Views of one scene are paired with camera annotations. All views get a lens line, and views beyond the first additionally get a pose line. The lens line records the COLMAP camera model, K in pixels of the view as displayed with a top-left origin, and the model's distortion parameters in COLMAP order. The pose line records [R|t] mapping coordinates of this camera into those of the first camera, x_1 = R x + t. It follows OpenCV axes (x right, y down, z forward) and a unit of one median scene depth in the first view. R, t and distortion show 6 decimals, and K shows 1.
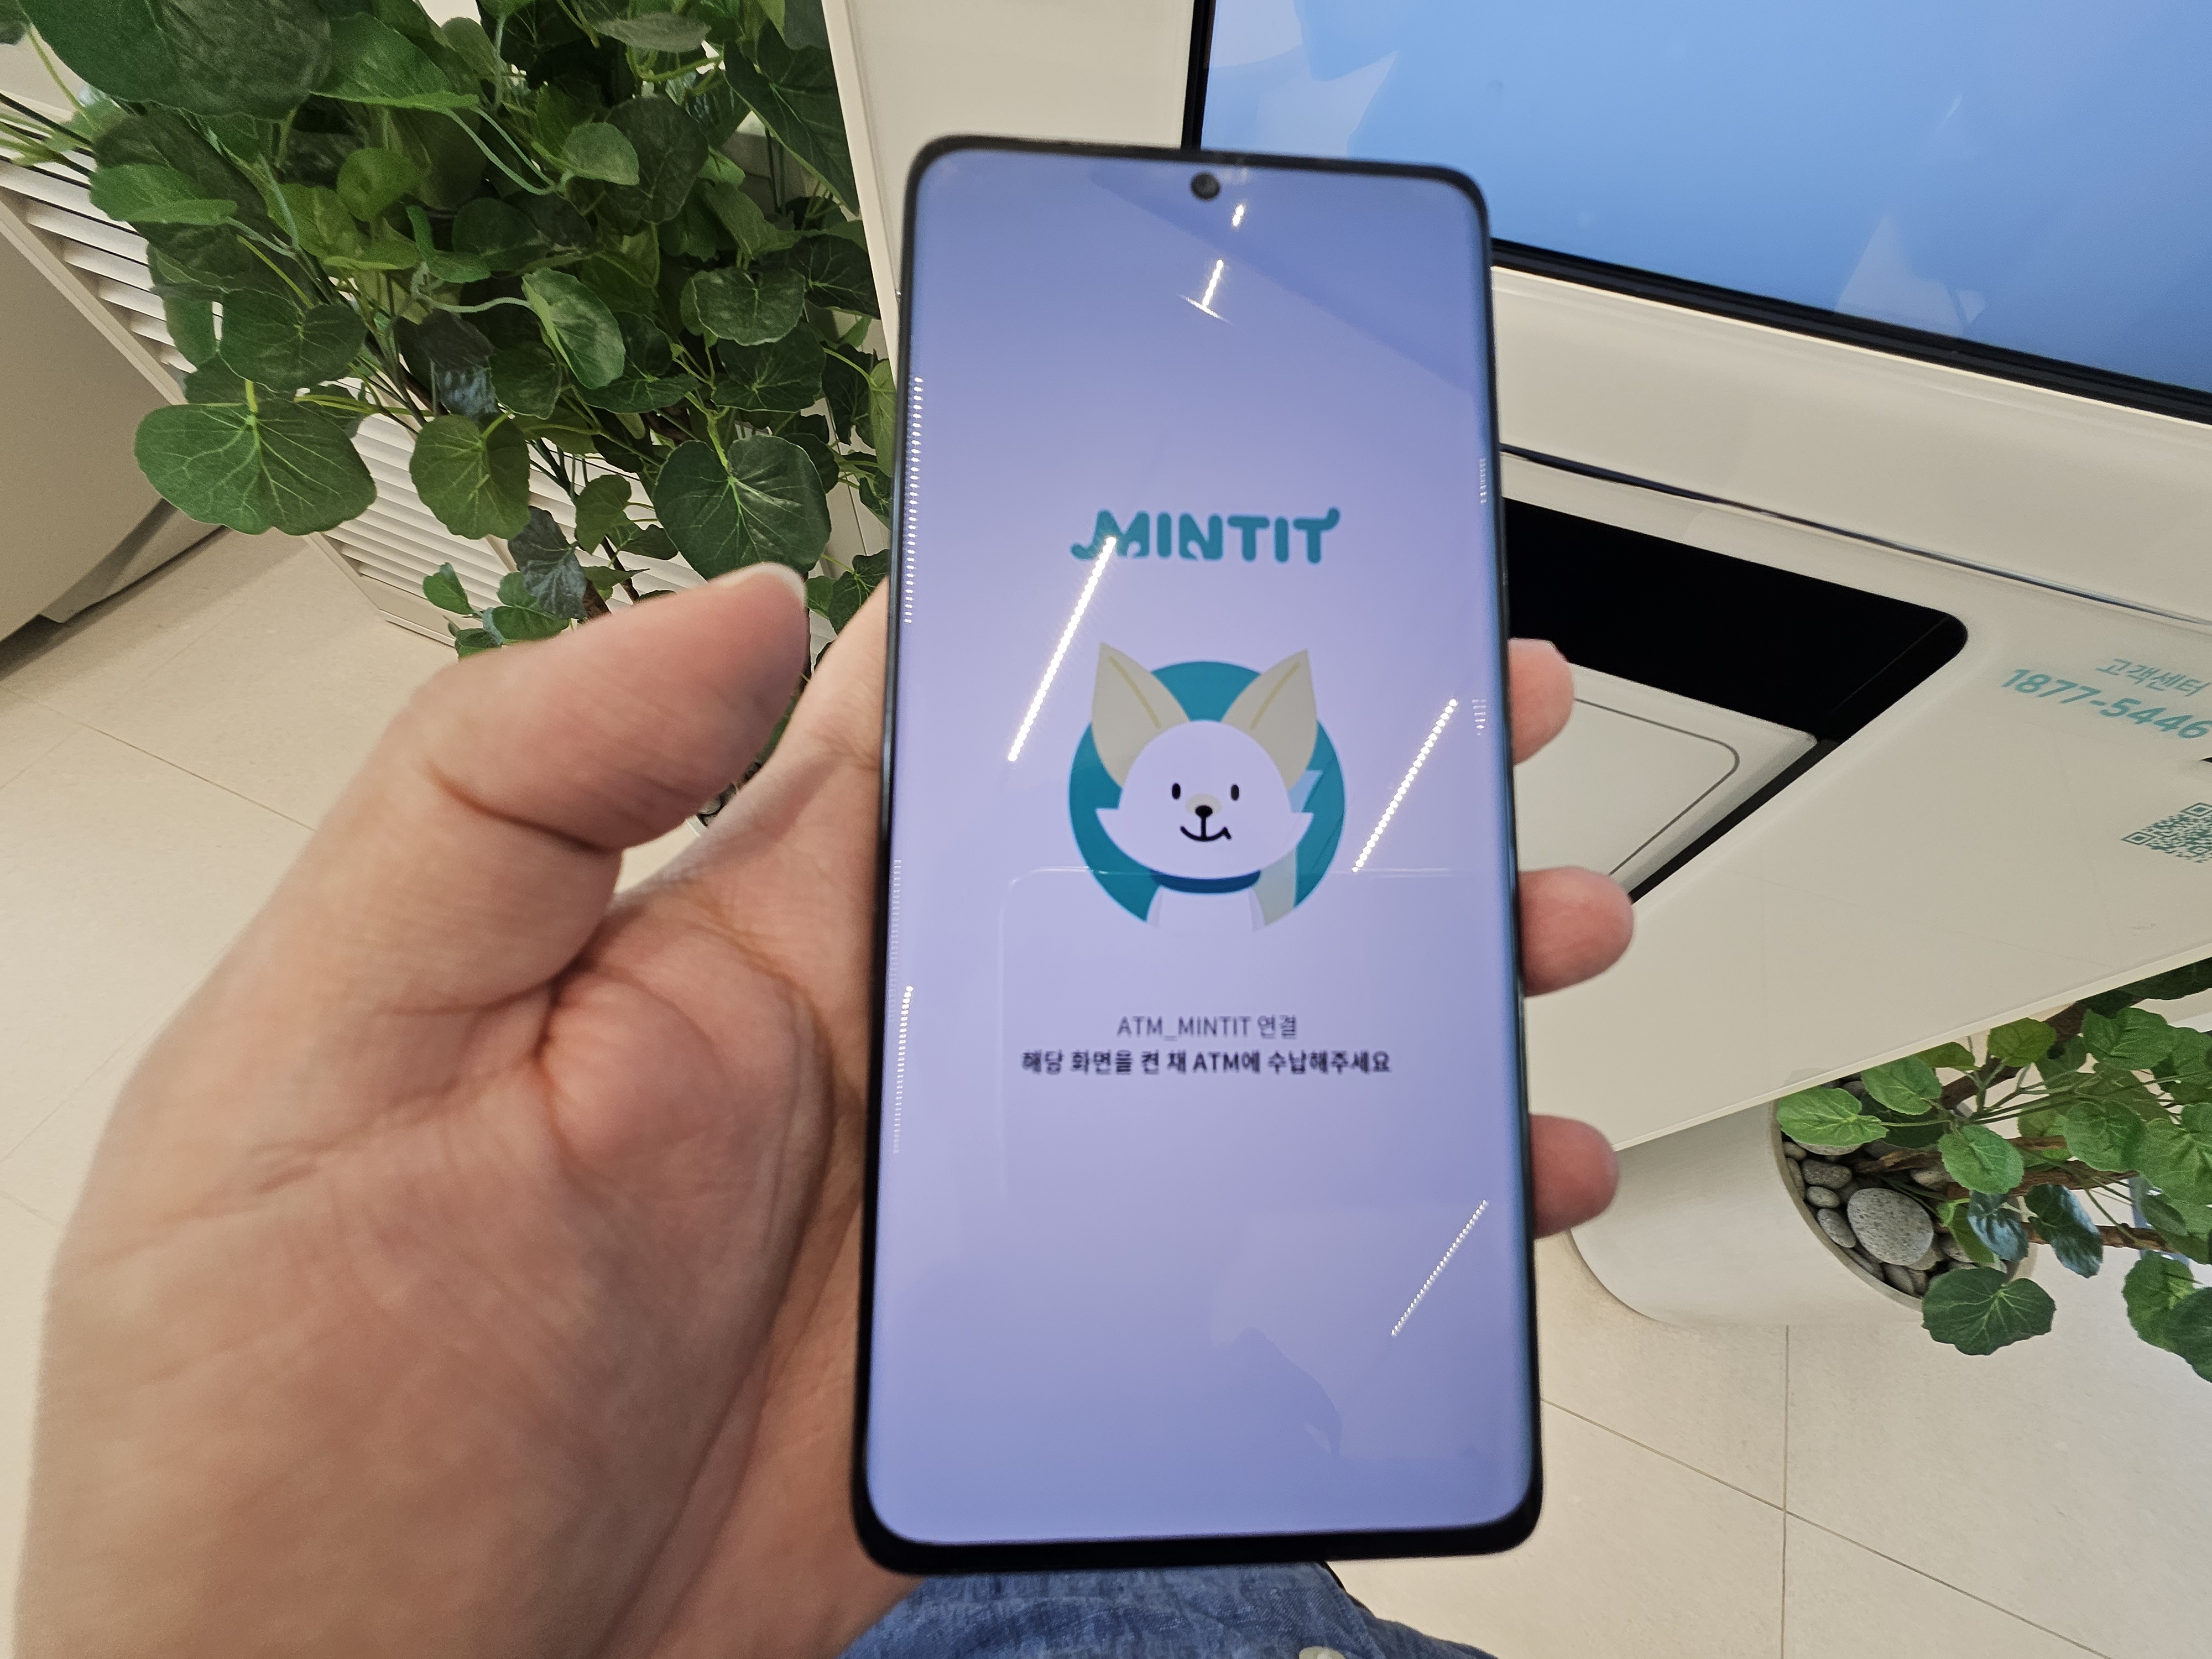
lens RADIAL K [[864.5, 0, 1103.6], [0, 864.5, 815.3], [0, 0, 1]] dist [-0.005602, 0.001696]
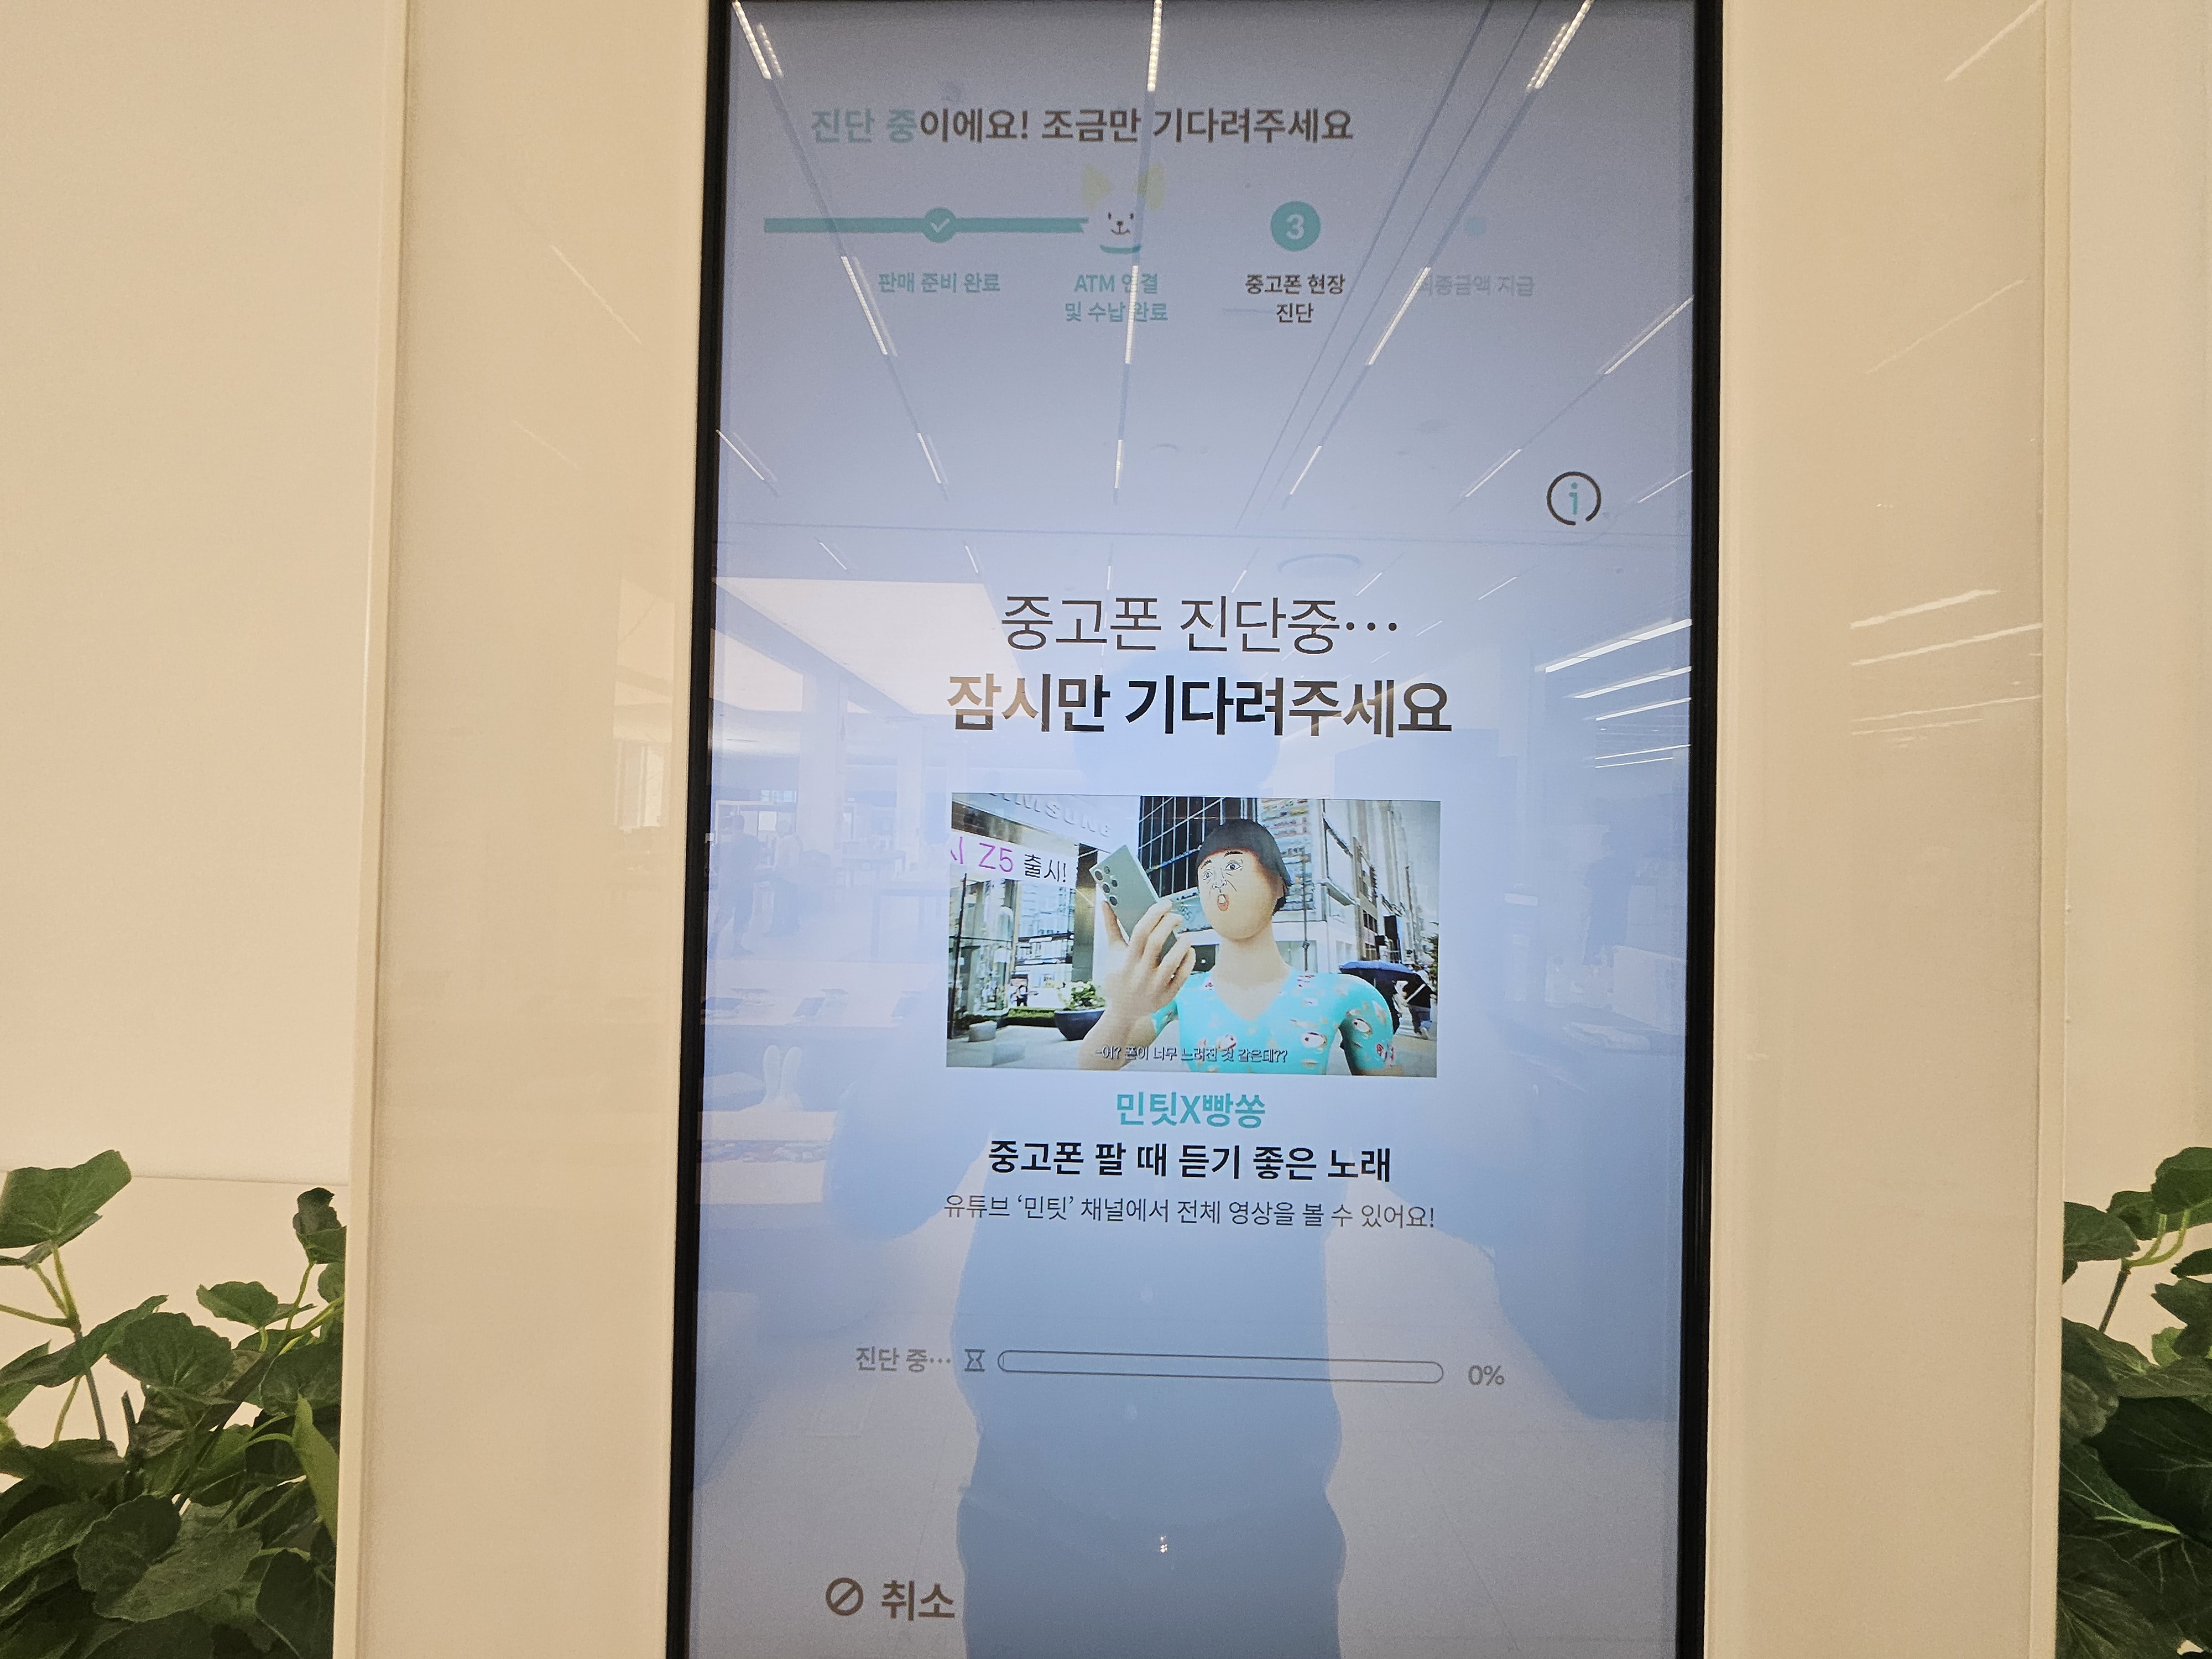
lens RADIAL K [[864.5, 0, 1109.0], [0, 864.5, 820.5], [0, 0, 1]] dist [-0.005602, 0.001696]
pose [[0.939475, -0.005931, 0.342566, 0.144427], [0.298776, 0.503544, -0.810664, -0.143993], [-0.167689, 0.863949, 0.474839, -0.386845]]
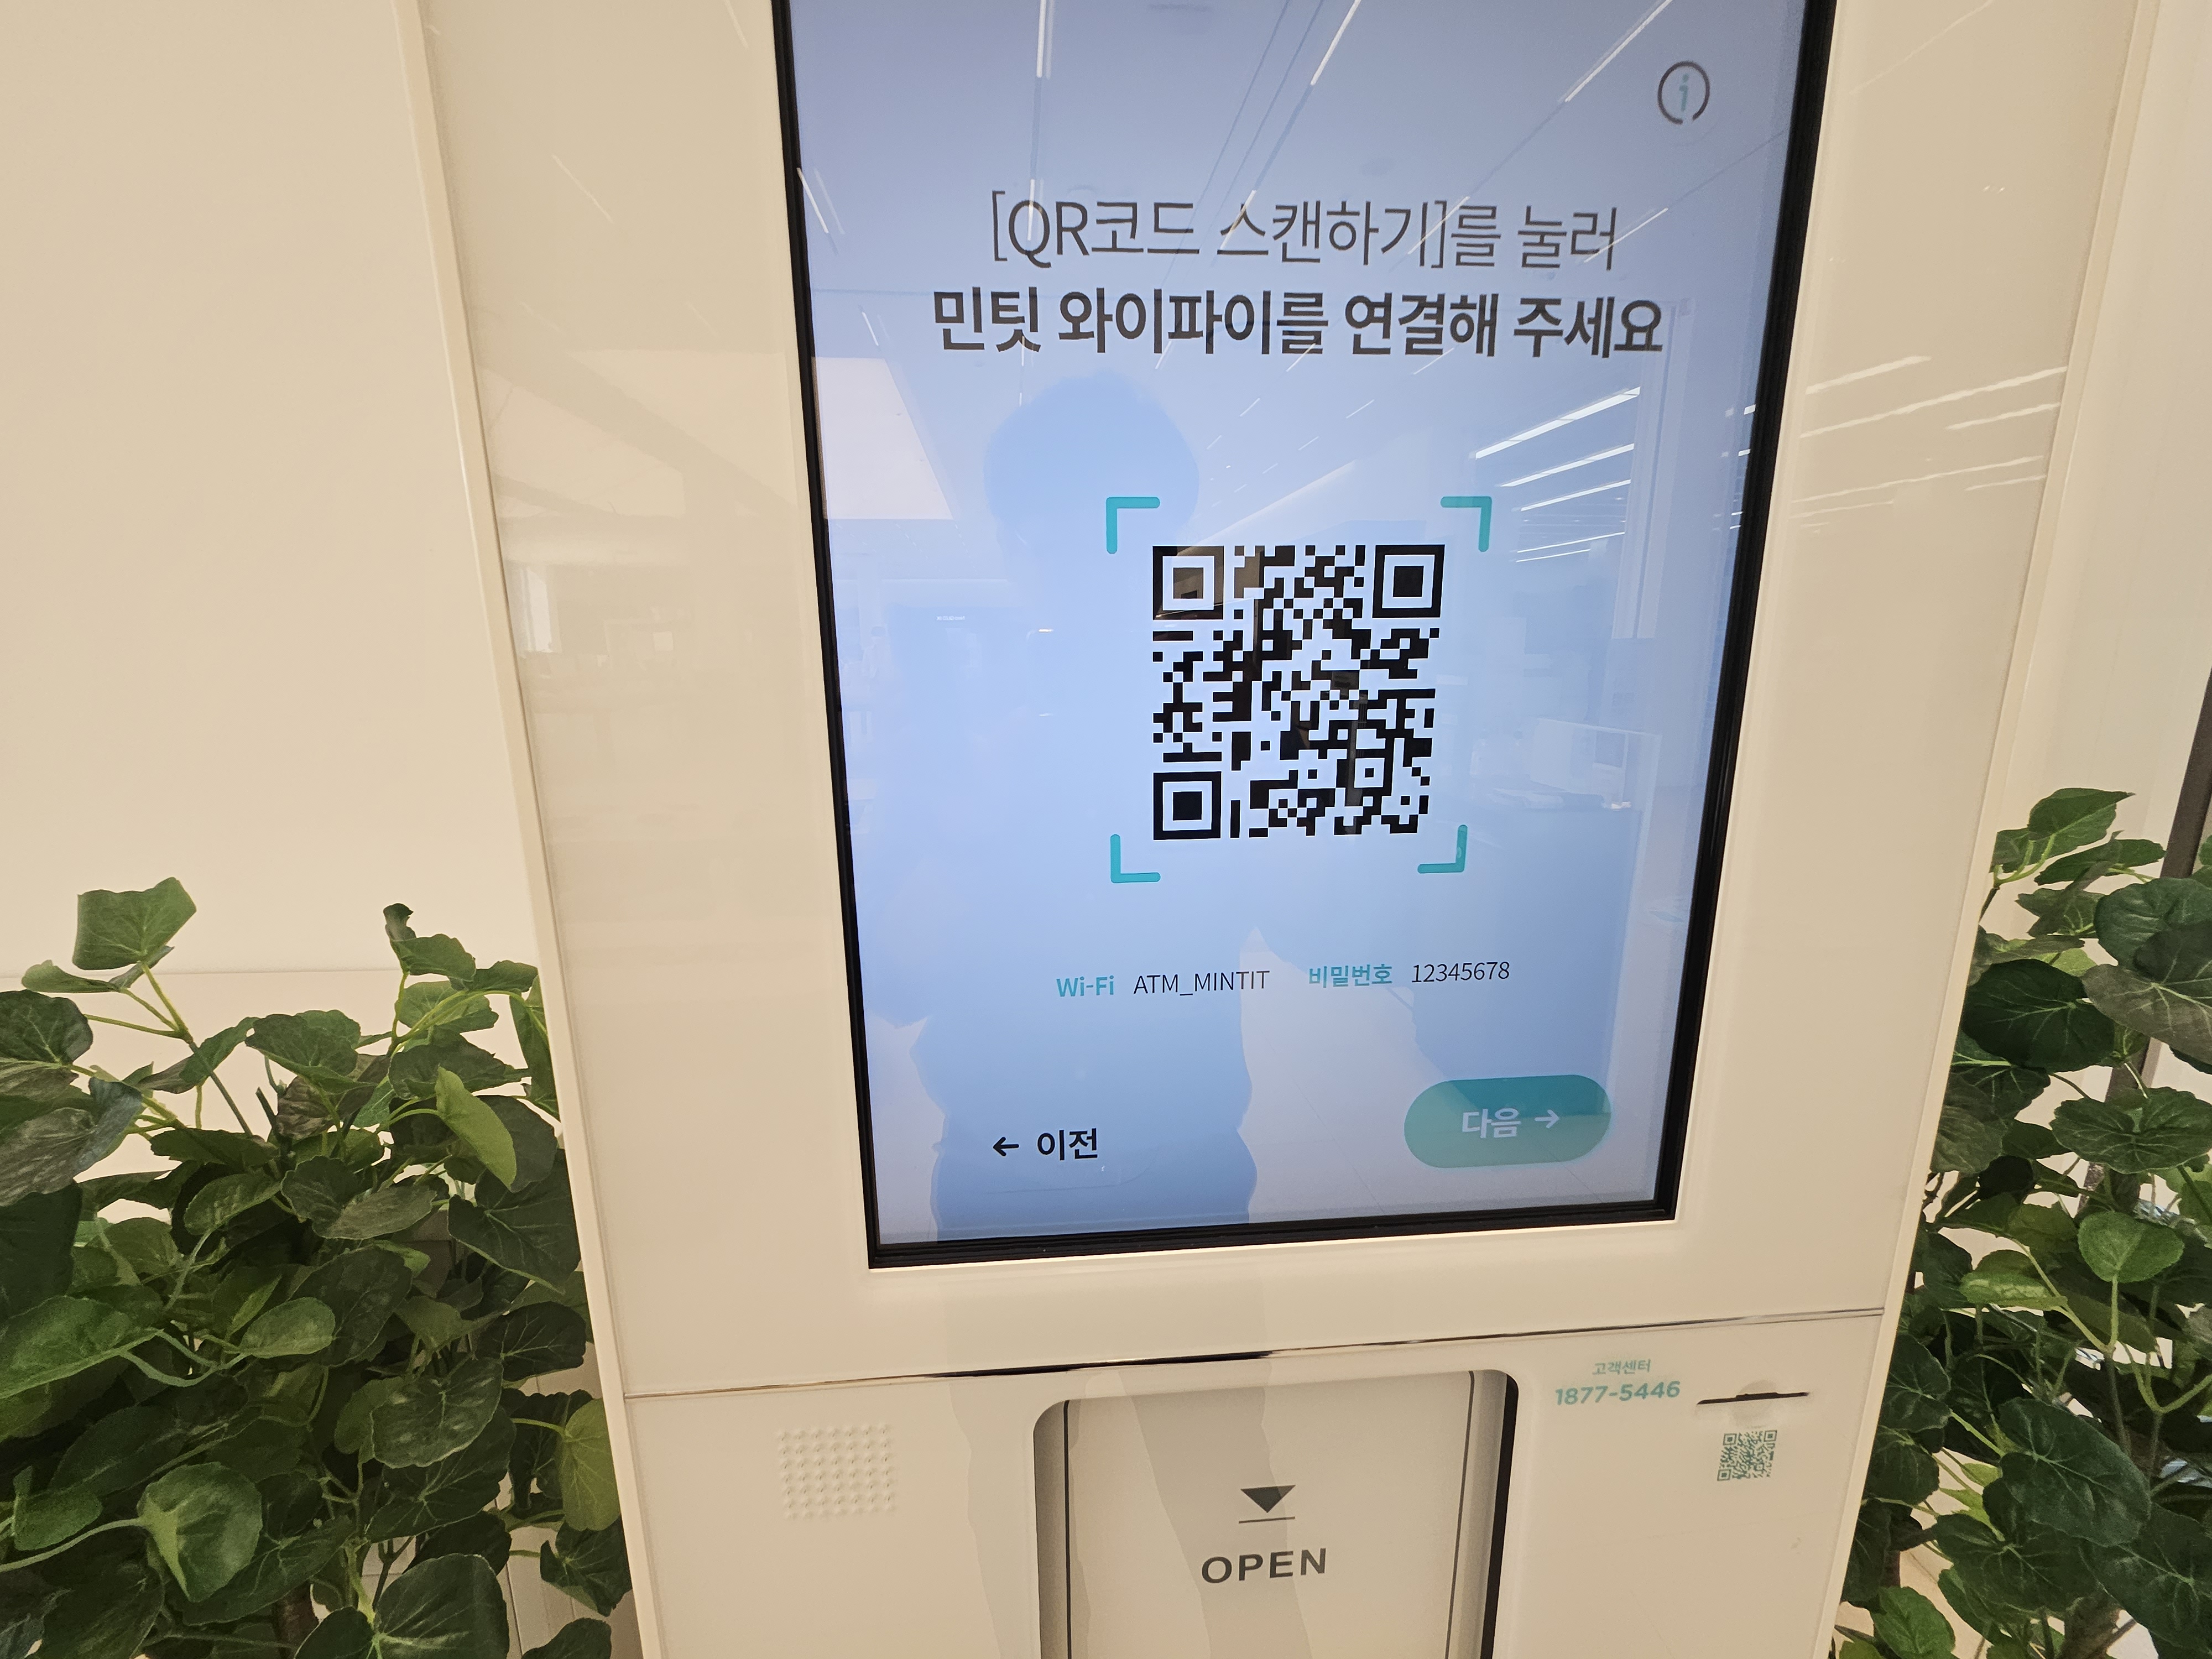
lens RADIAL K [[864.5, 0, 1104.0], [0, 864.5, 822.3], [0, 0, 1]] dist [-0.005602, 0.001696]
pose [[0.906533, -0.124649, 0.403312, -0.023502], [0.381658, 0.650256, -0.656890, -0.080456], [-0.180375, 0.749420, 0.637051, -0.264892]]
